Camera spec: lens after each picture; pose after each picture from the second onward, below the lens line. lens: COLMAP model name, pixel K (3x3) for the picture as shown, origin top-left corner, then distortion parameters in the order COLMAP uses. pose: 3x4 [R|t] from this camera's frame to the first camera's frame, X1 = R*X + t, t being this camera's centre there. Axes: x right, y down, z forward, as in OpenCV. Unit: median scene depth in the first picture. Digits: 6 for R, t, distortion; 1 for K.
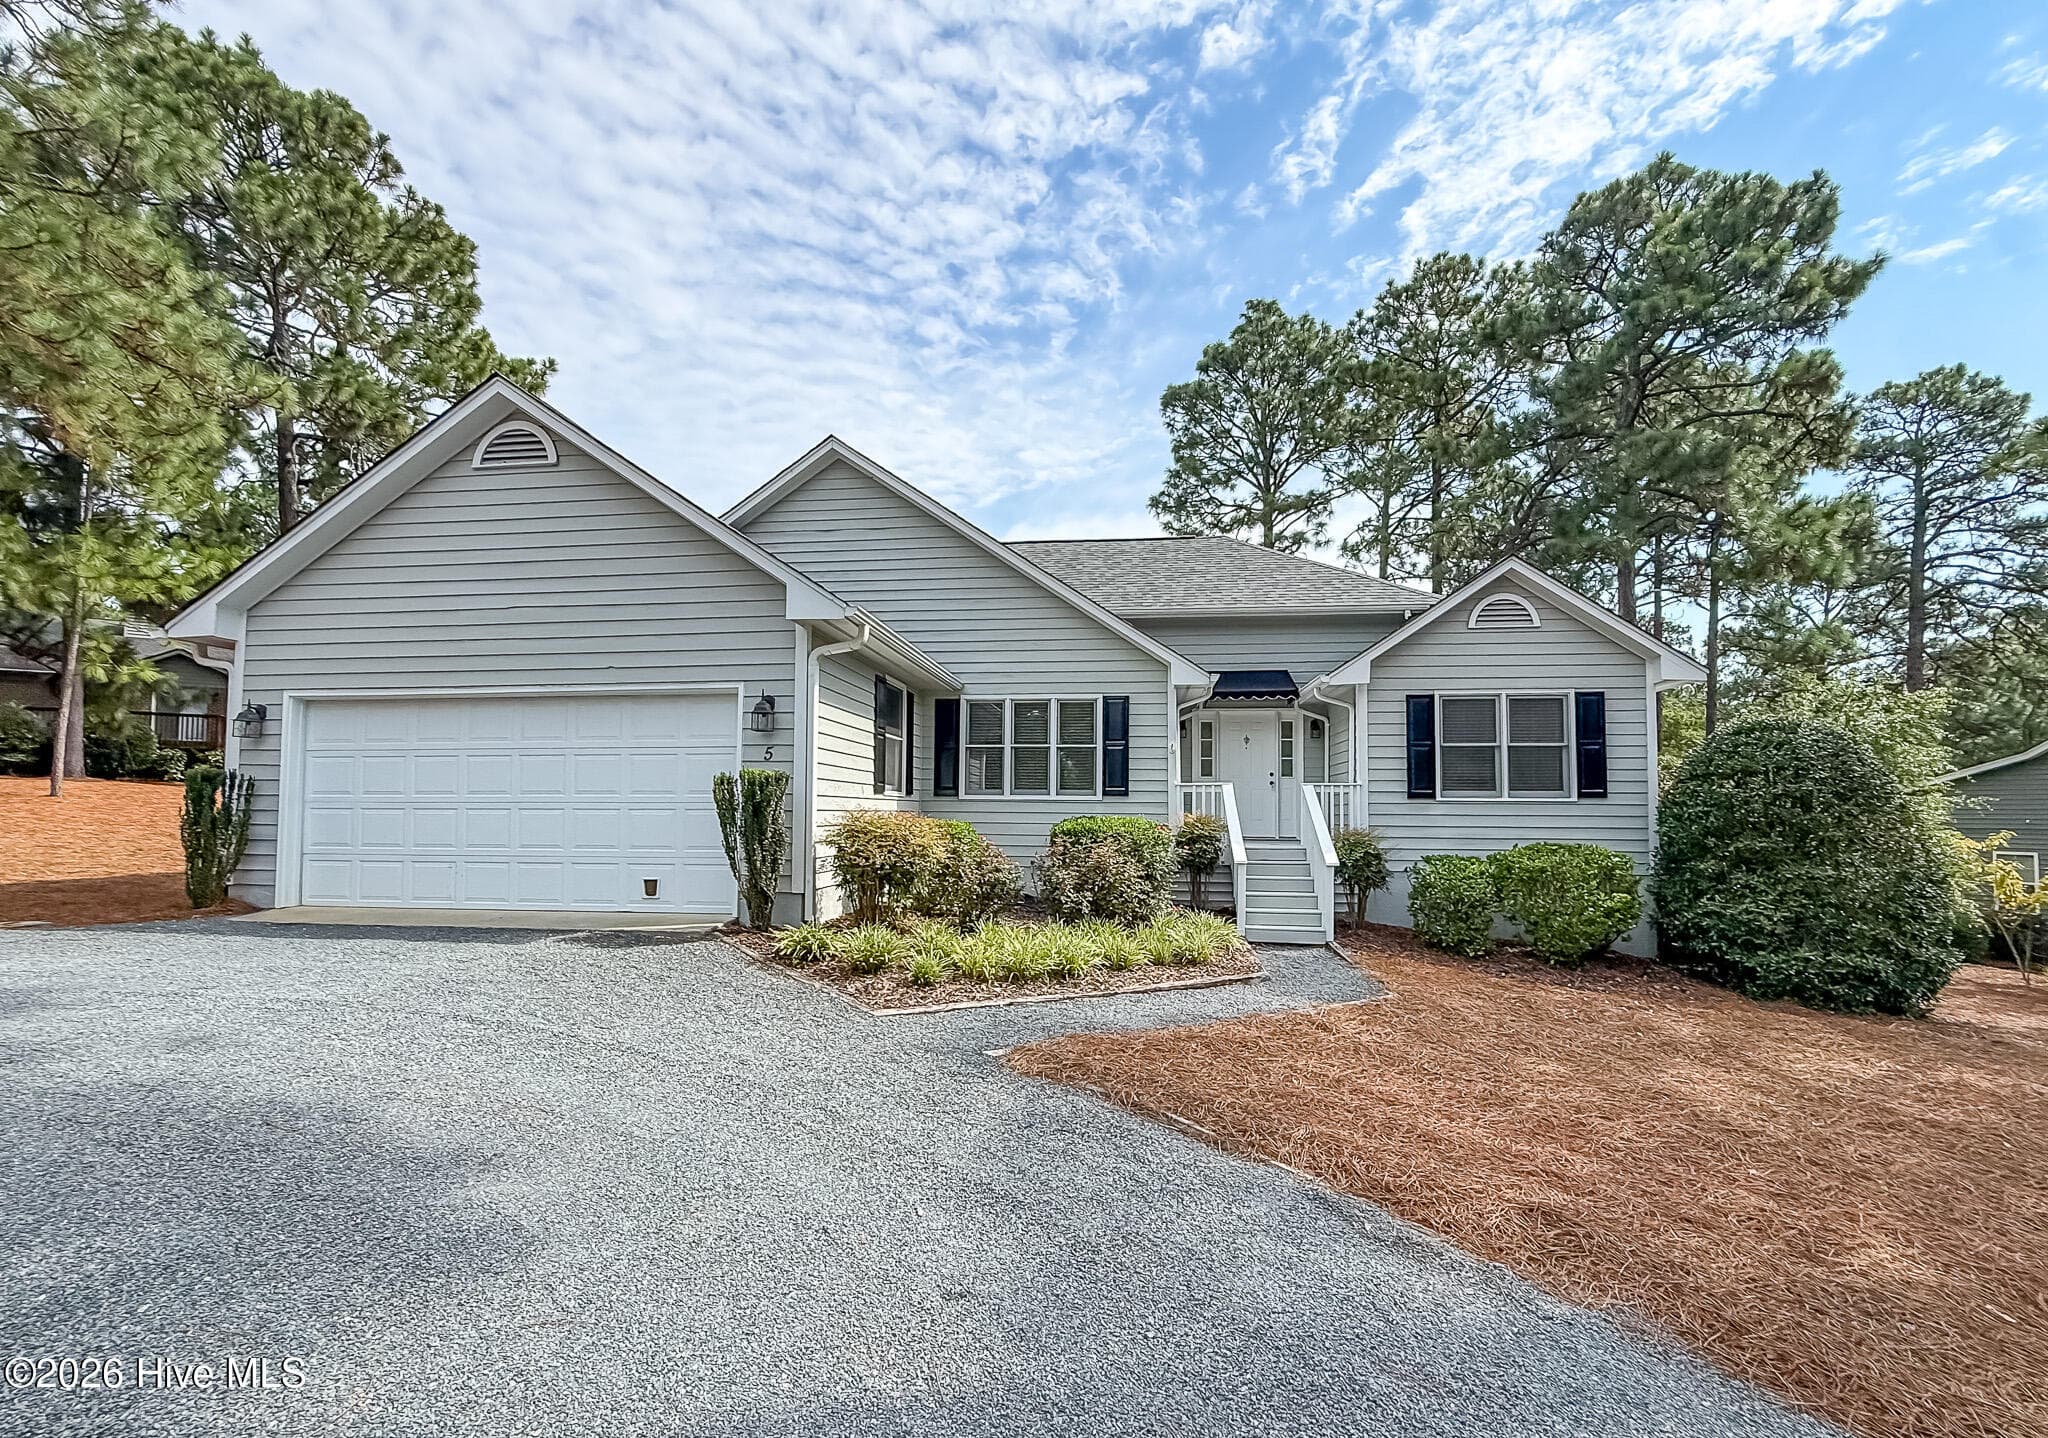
lens RADIAL K [[853.8, 0, 1027.6], [0, 853.8, 772.0], [0, 0, 1]] dist [-0.009905, 0.000914]
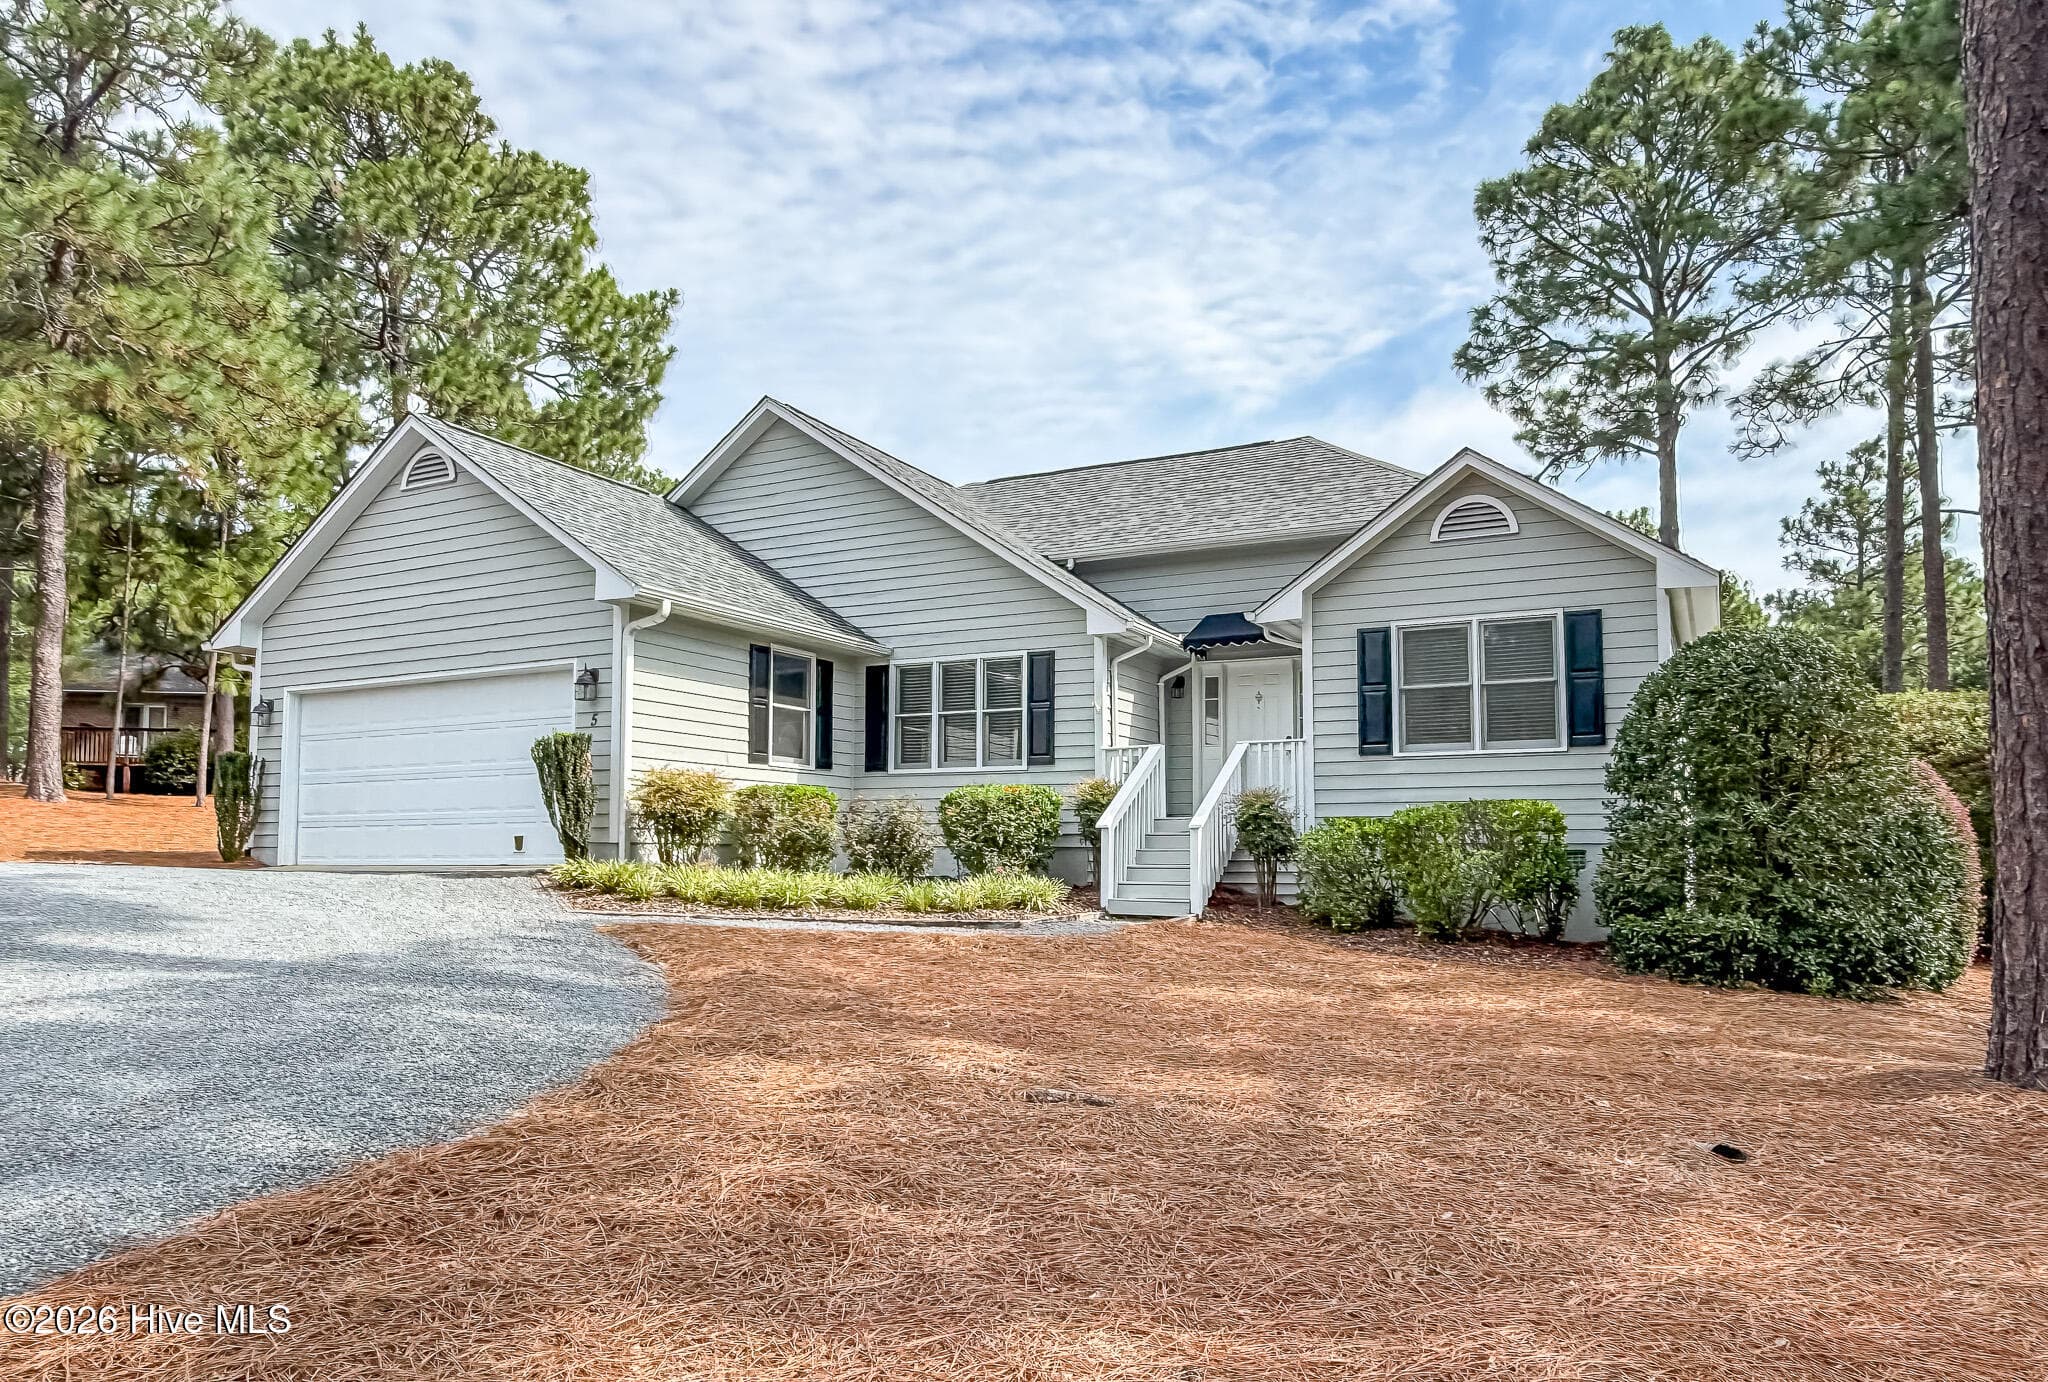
lens RADIAL K [[1383.8, 0, 1019.1], [0, 1383.8, 761.0], [0, 0, 1]] dist [-0.023649, -0.000628]
pose [[0.935010, -0.030890, -0.353274, 0.576532], [0.020070, 0.999212, -0.034252, 0.071309], [0.354054, 0.024935, 0.934893, -0.335328]]
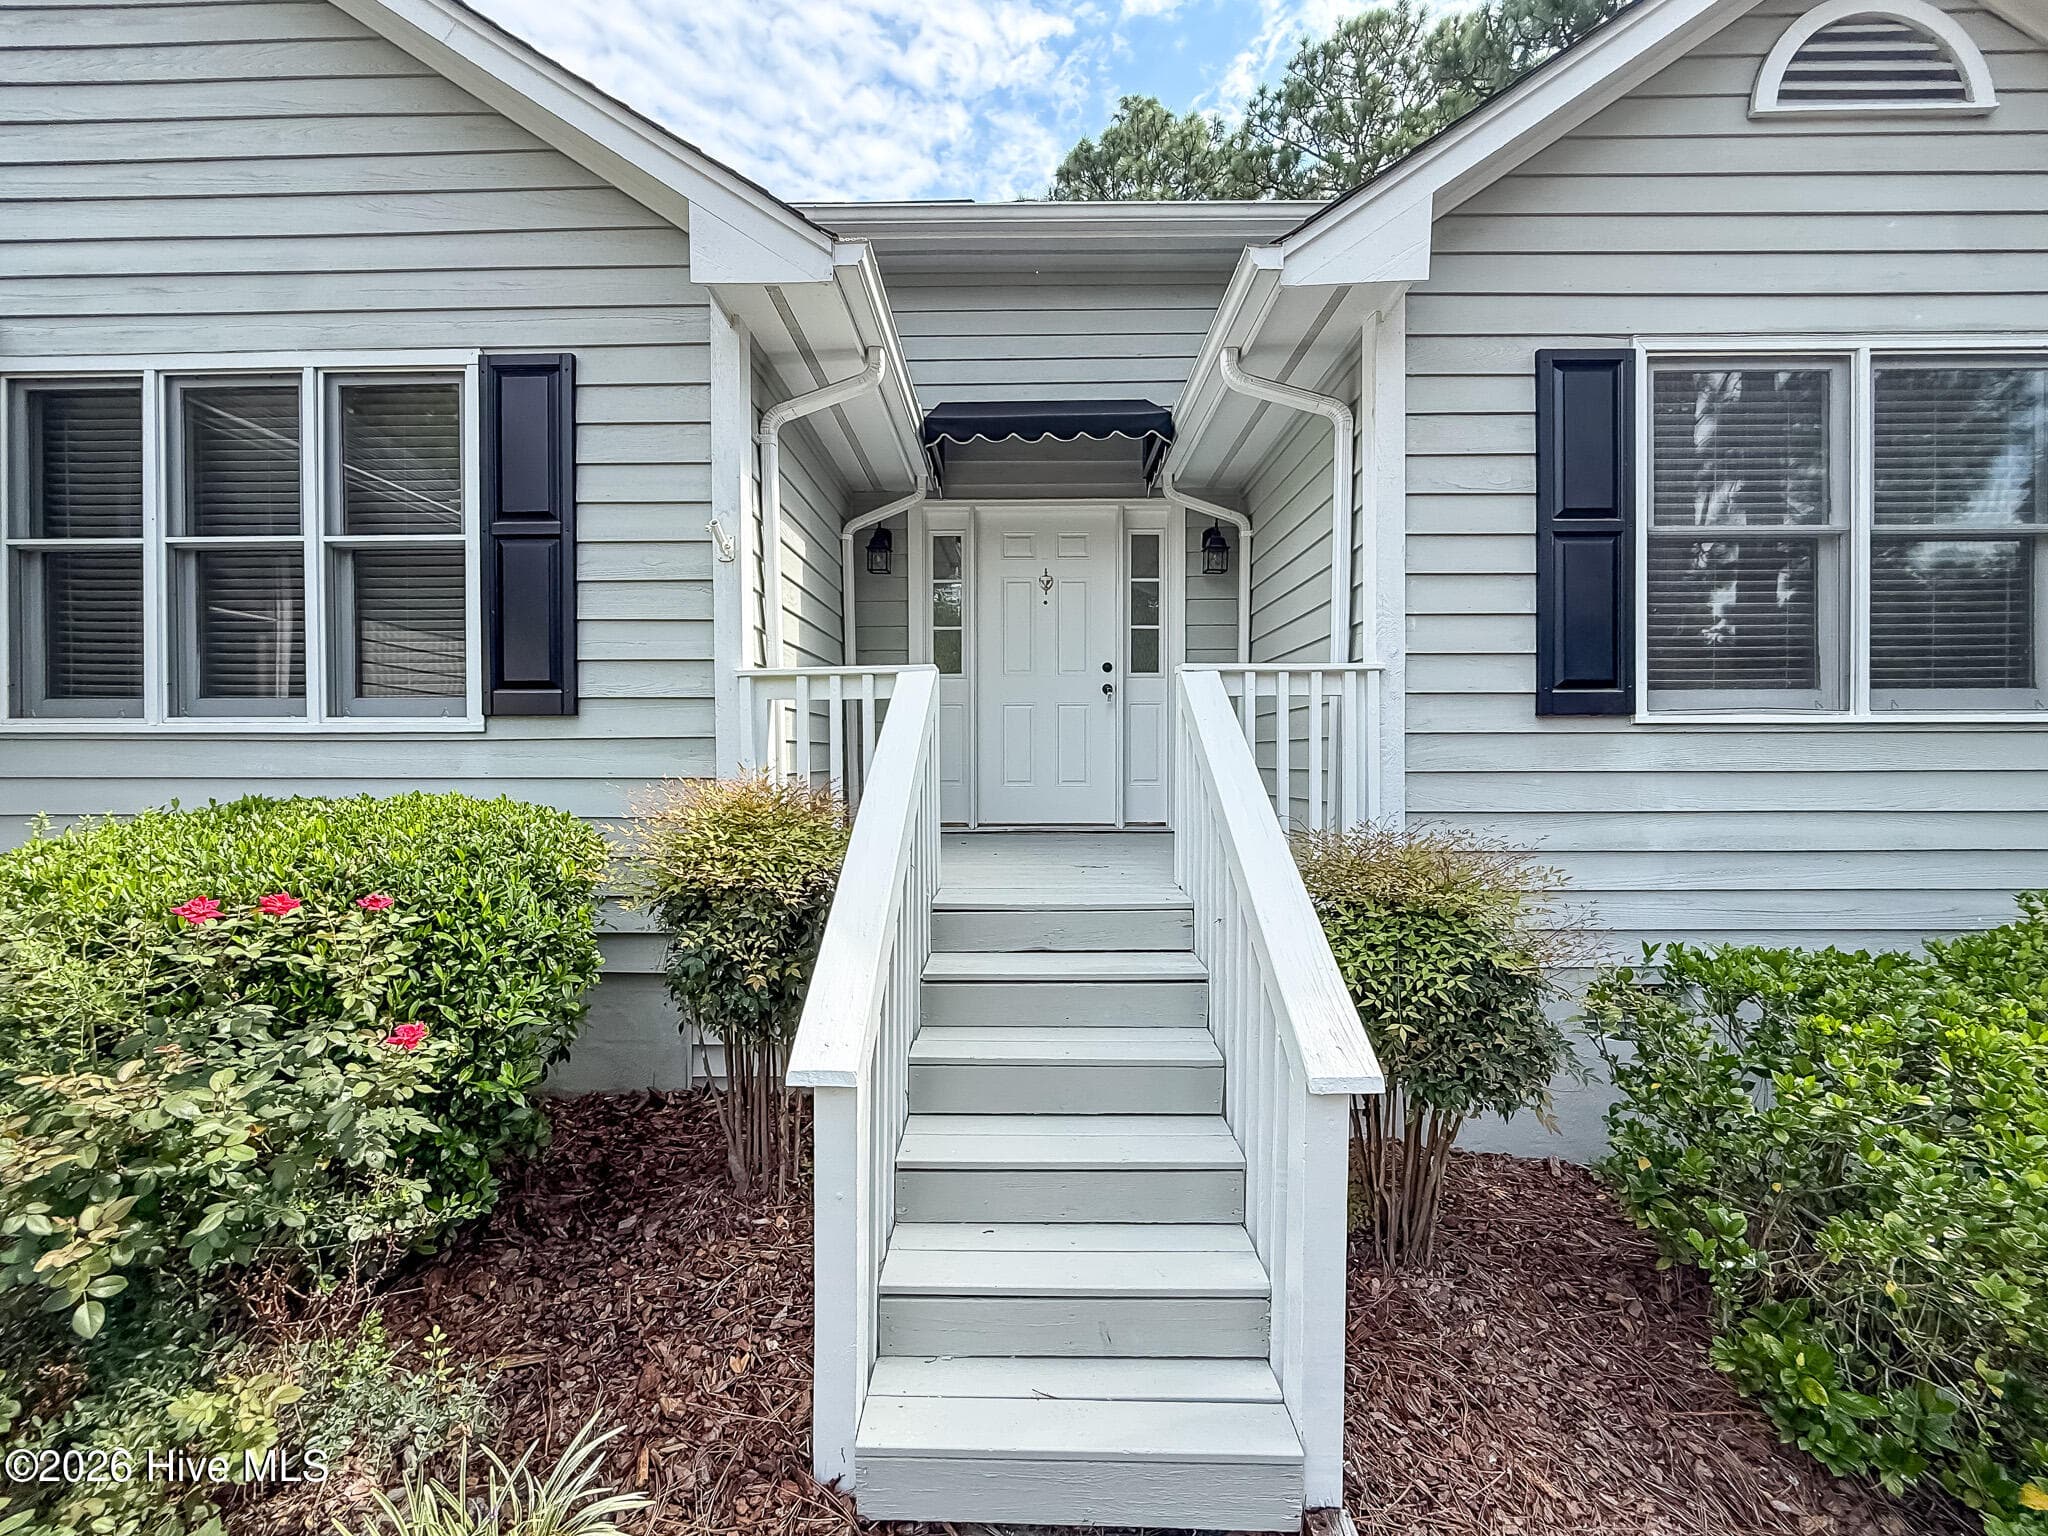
lens RADIAL K [[832.7, 0, 1007.6], [0, 832.7, 757.2], [0, 0, 1]] dist [-0.011509, 0.002489]
pose [[0.995001, -0.011162, 0.099235, 0.228346], [0.005855, 0.998544, 0.053619, 0.026917], [-0.099689, -0.052770, 0.993618, 0.700619]]
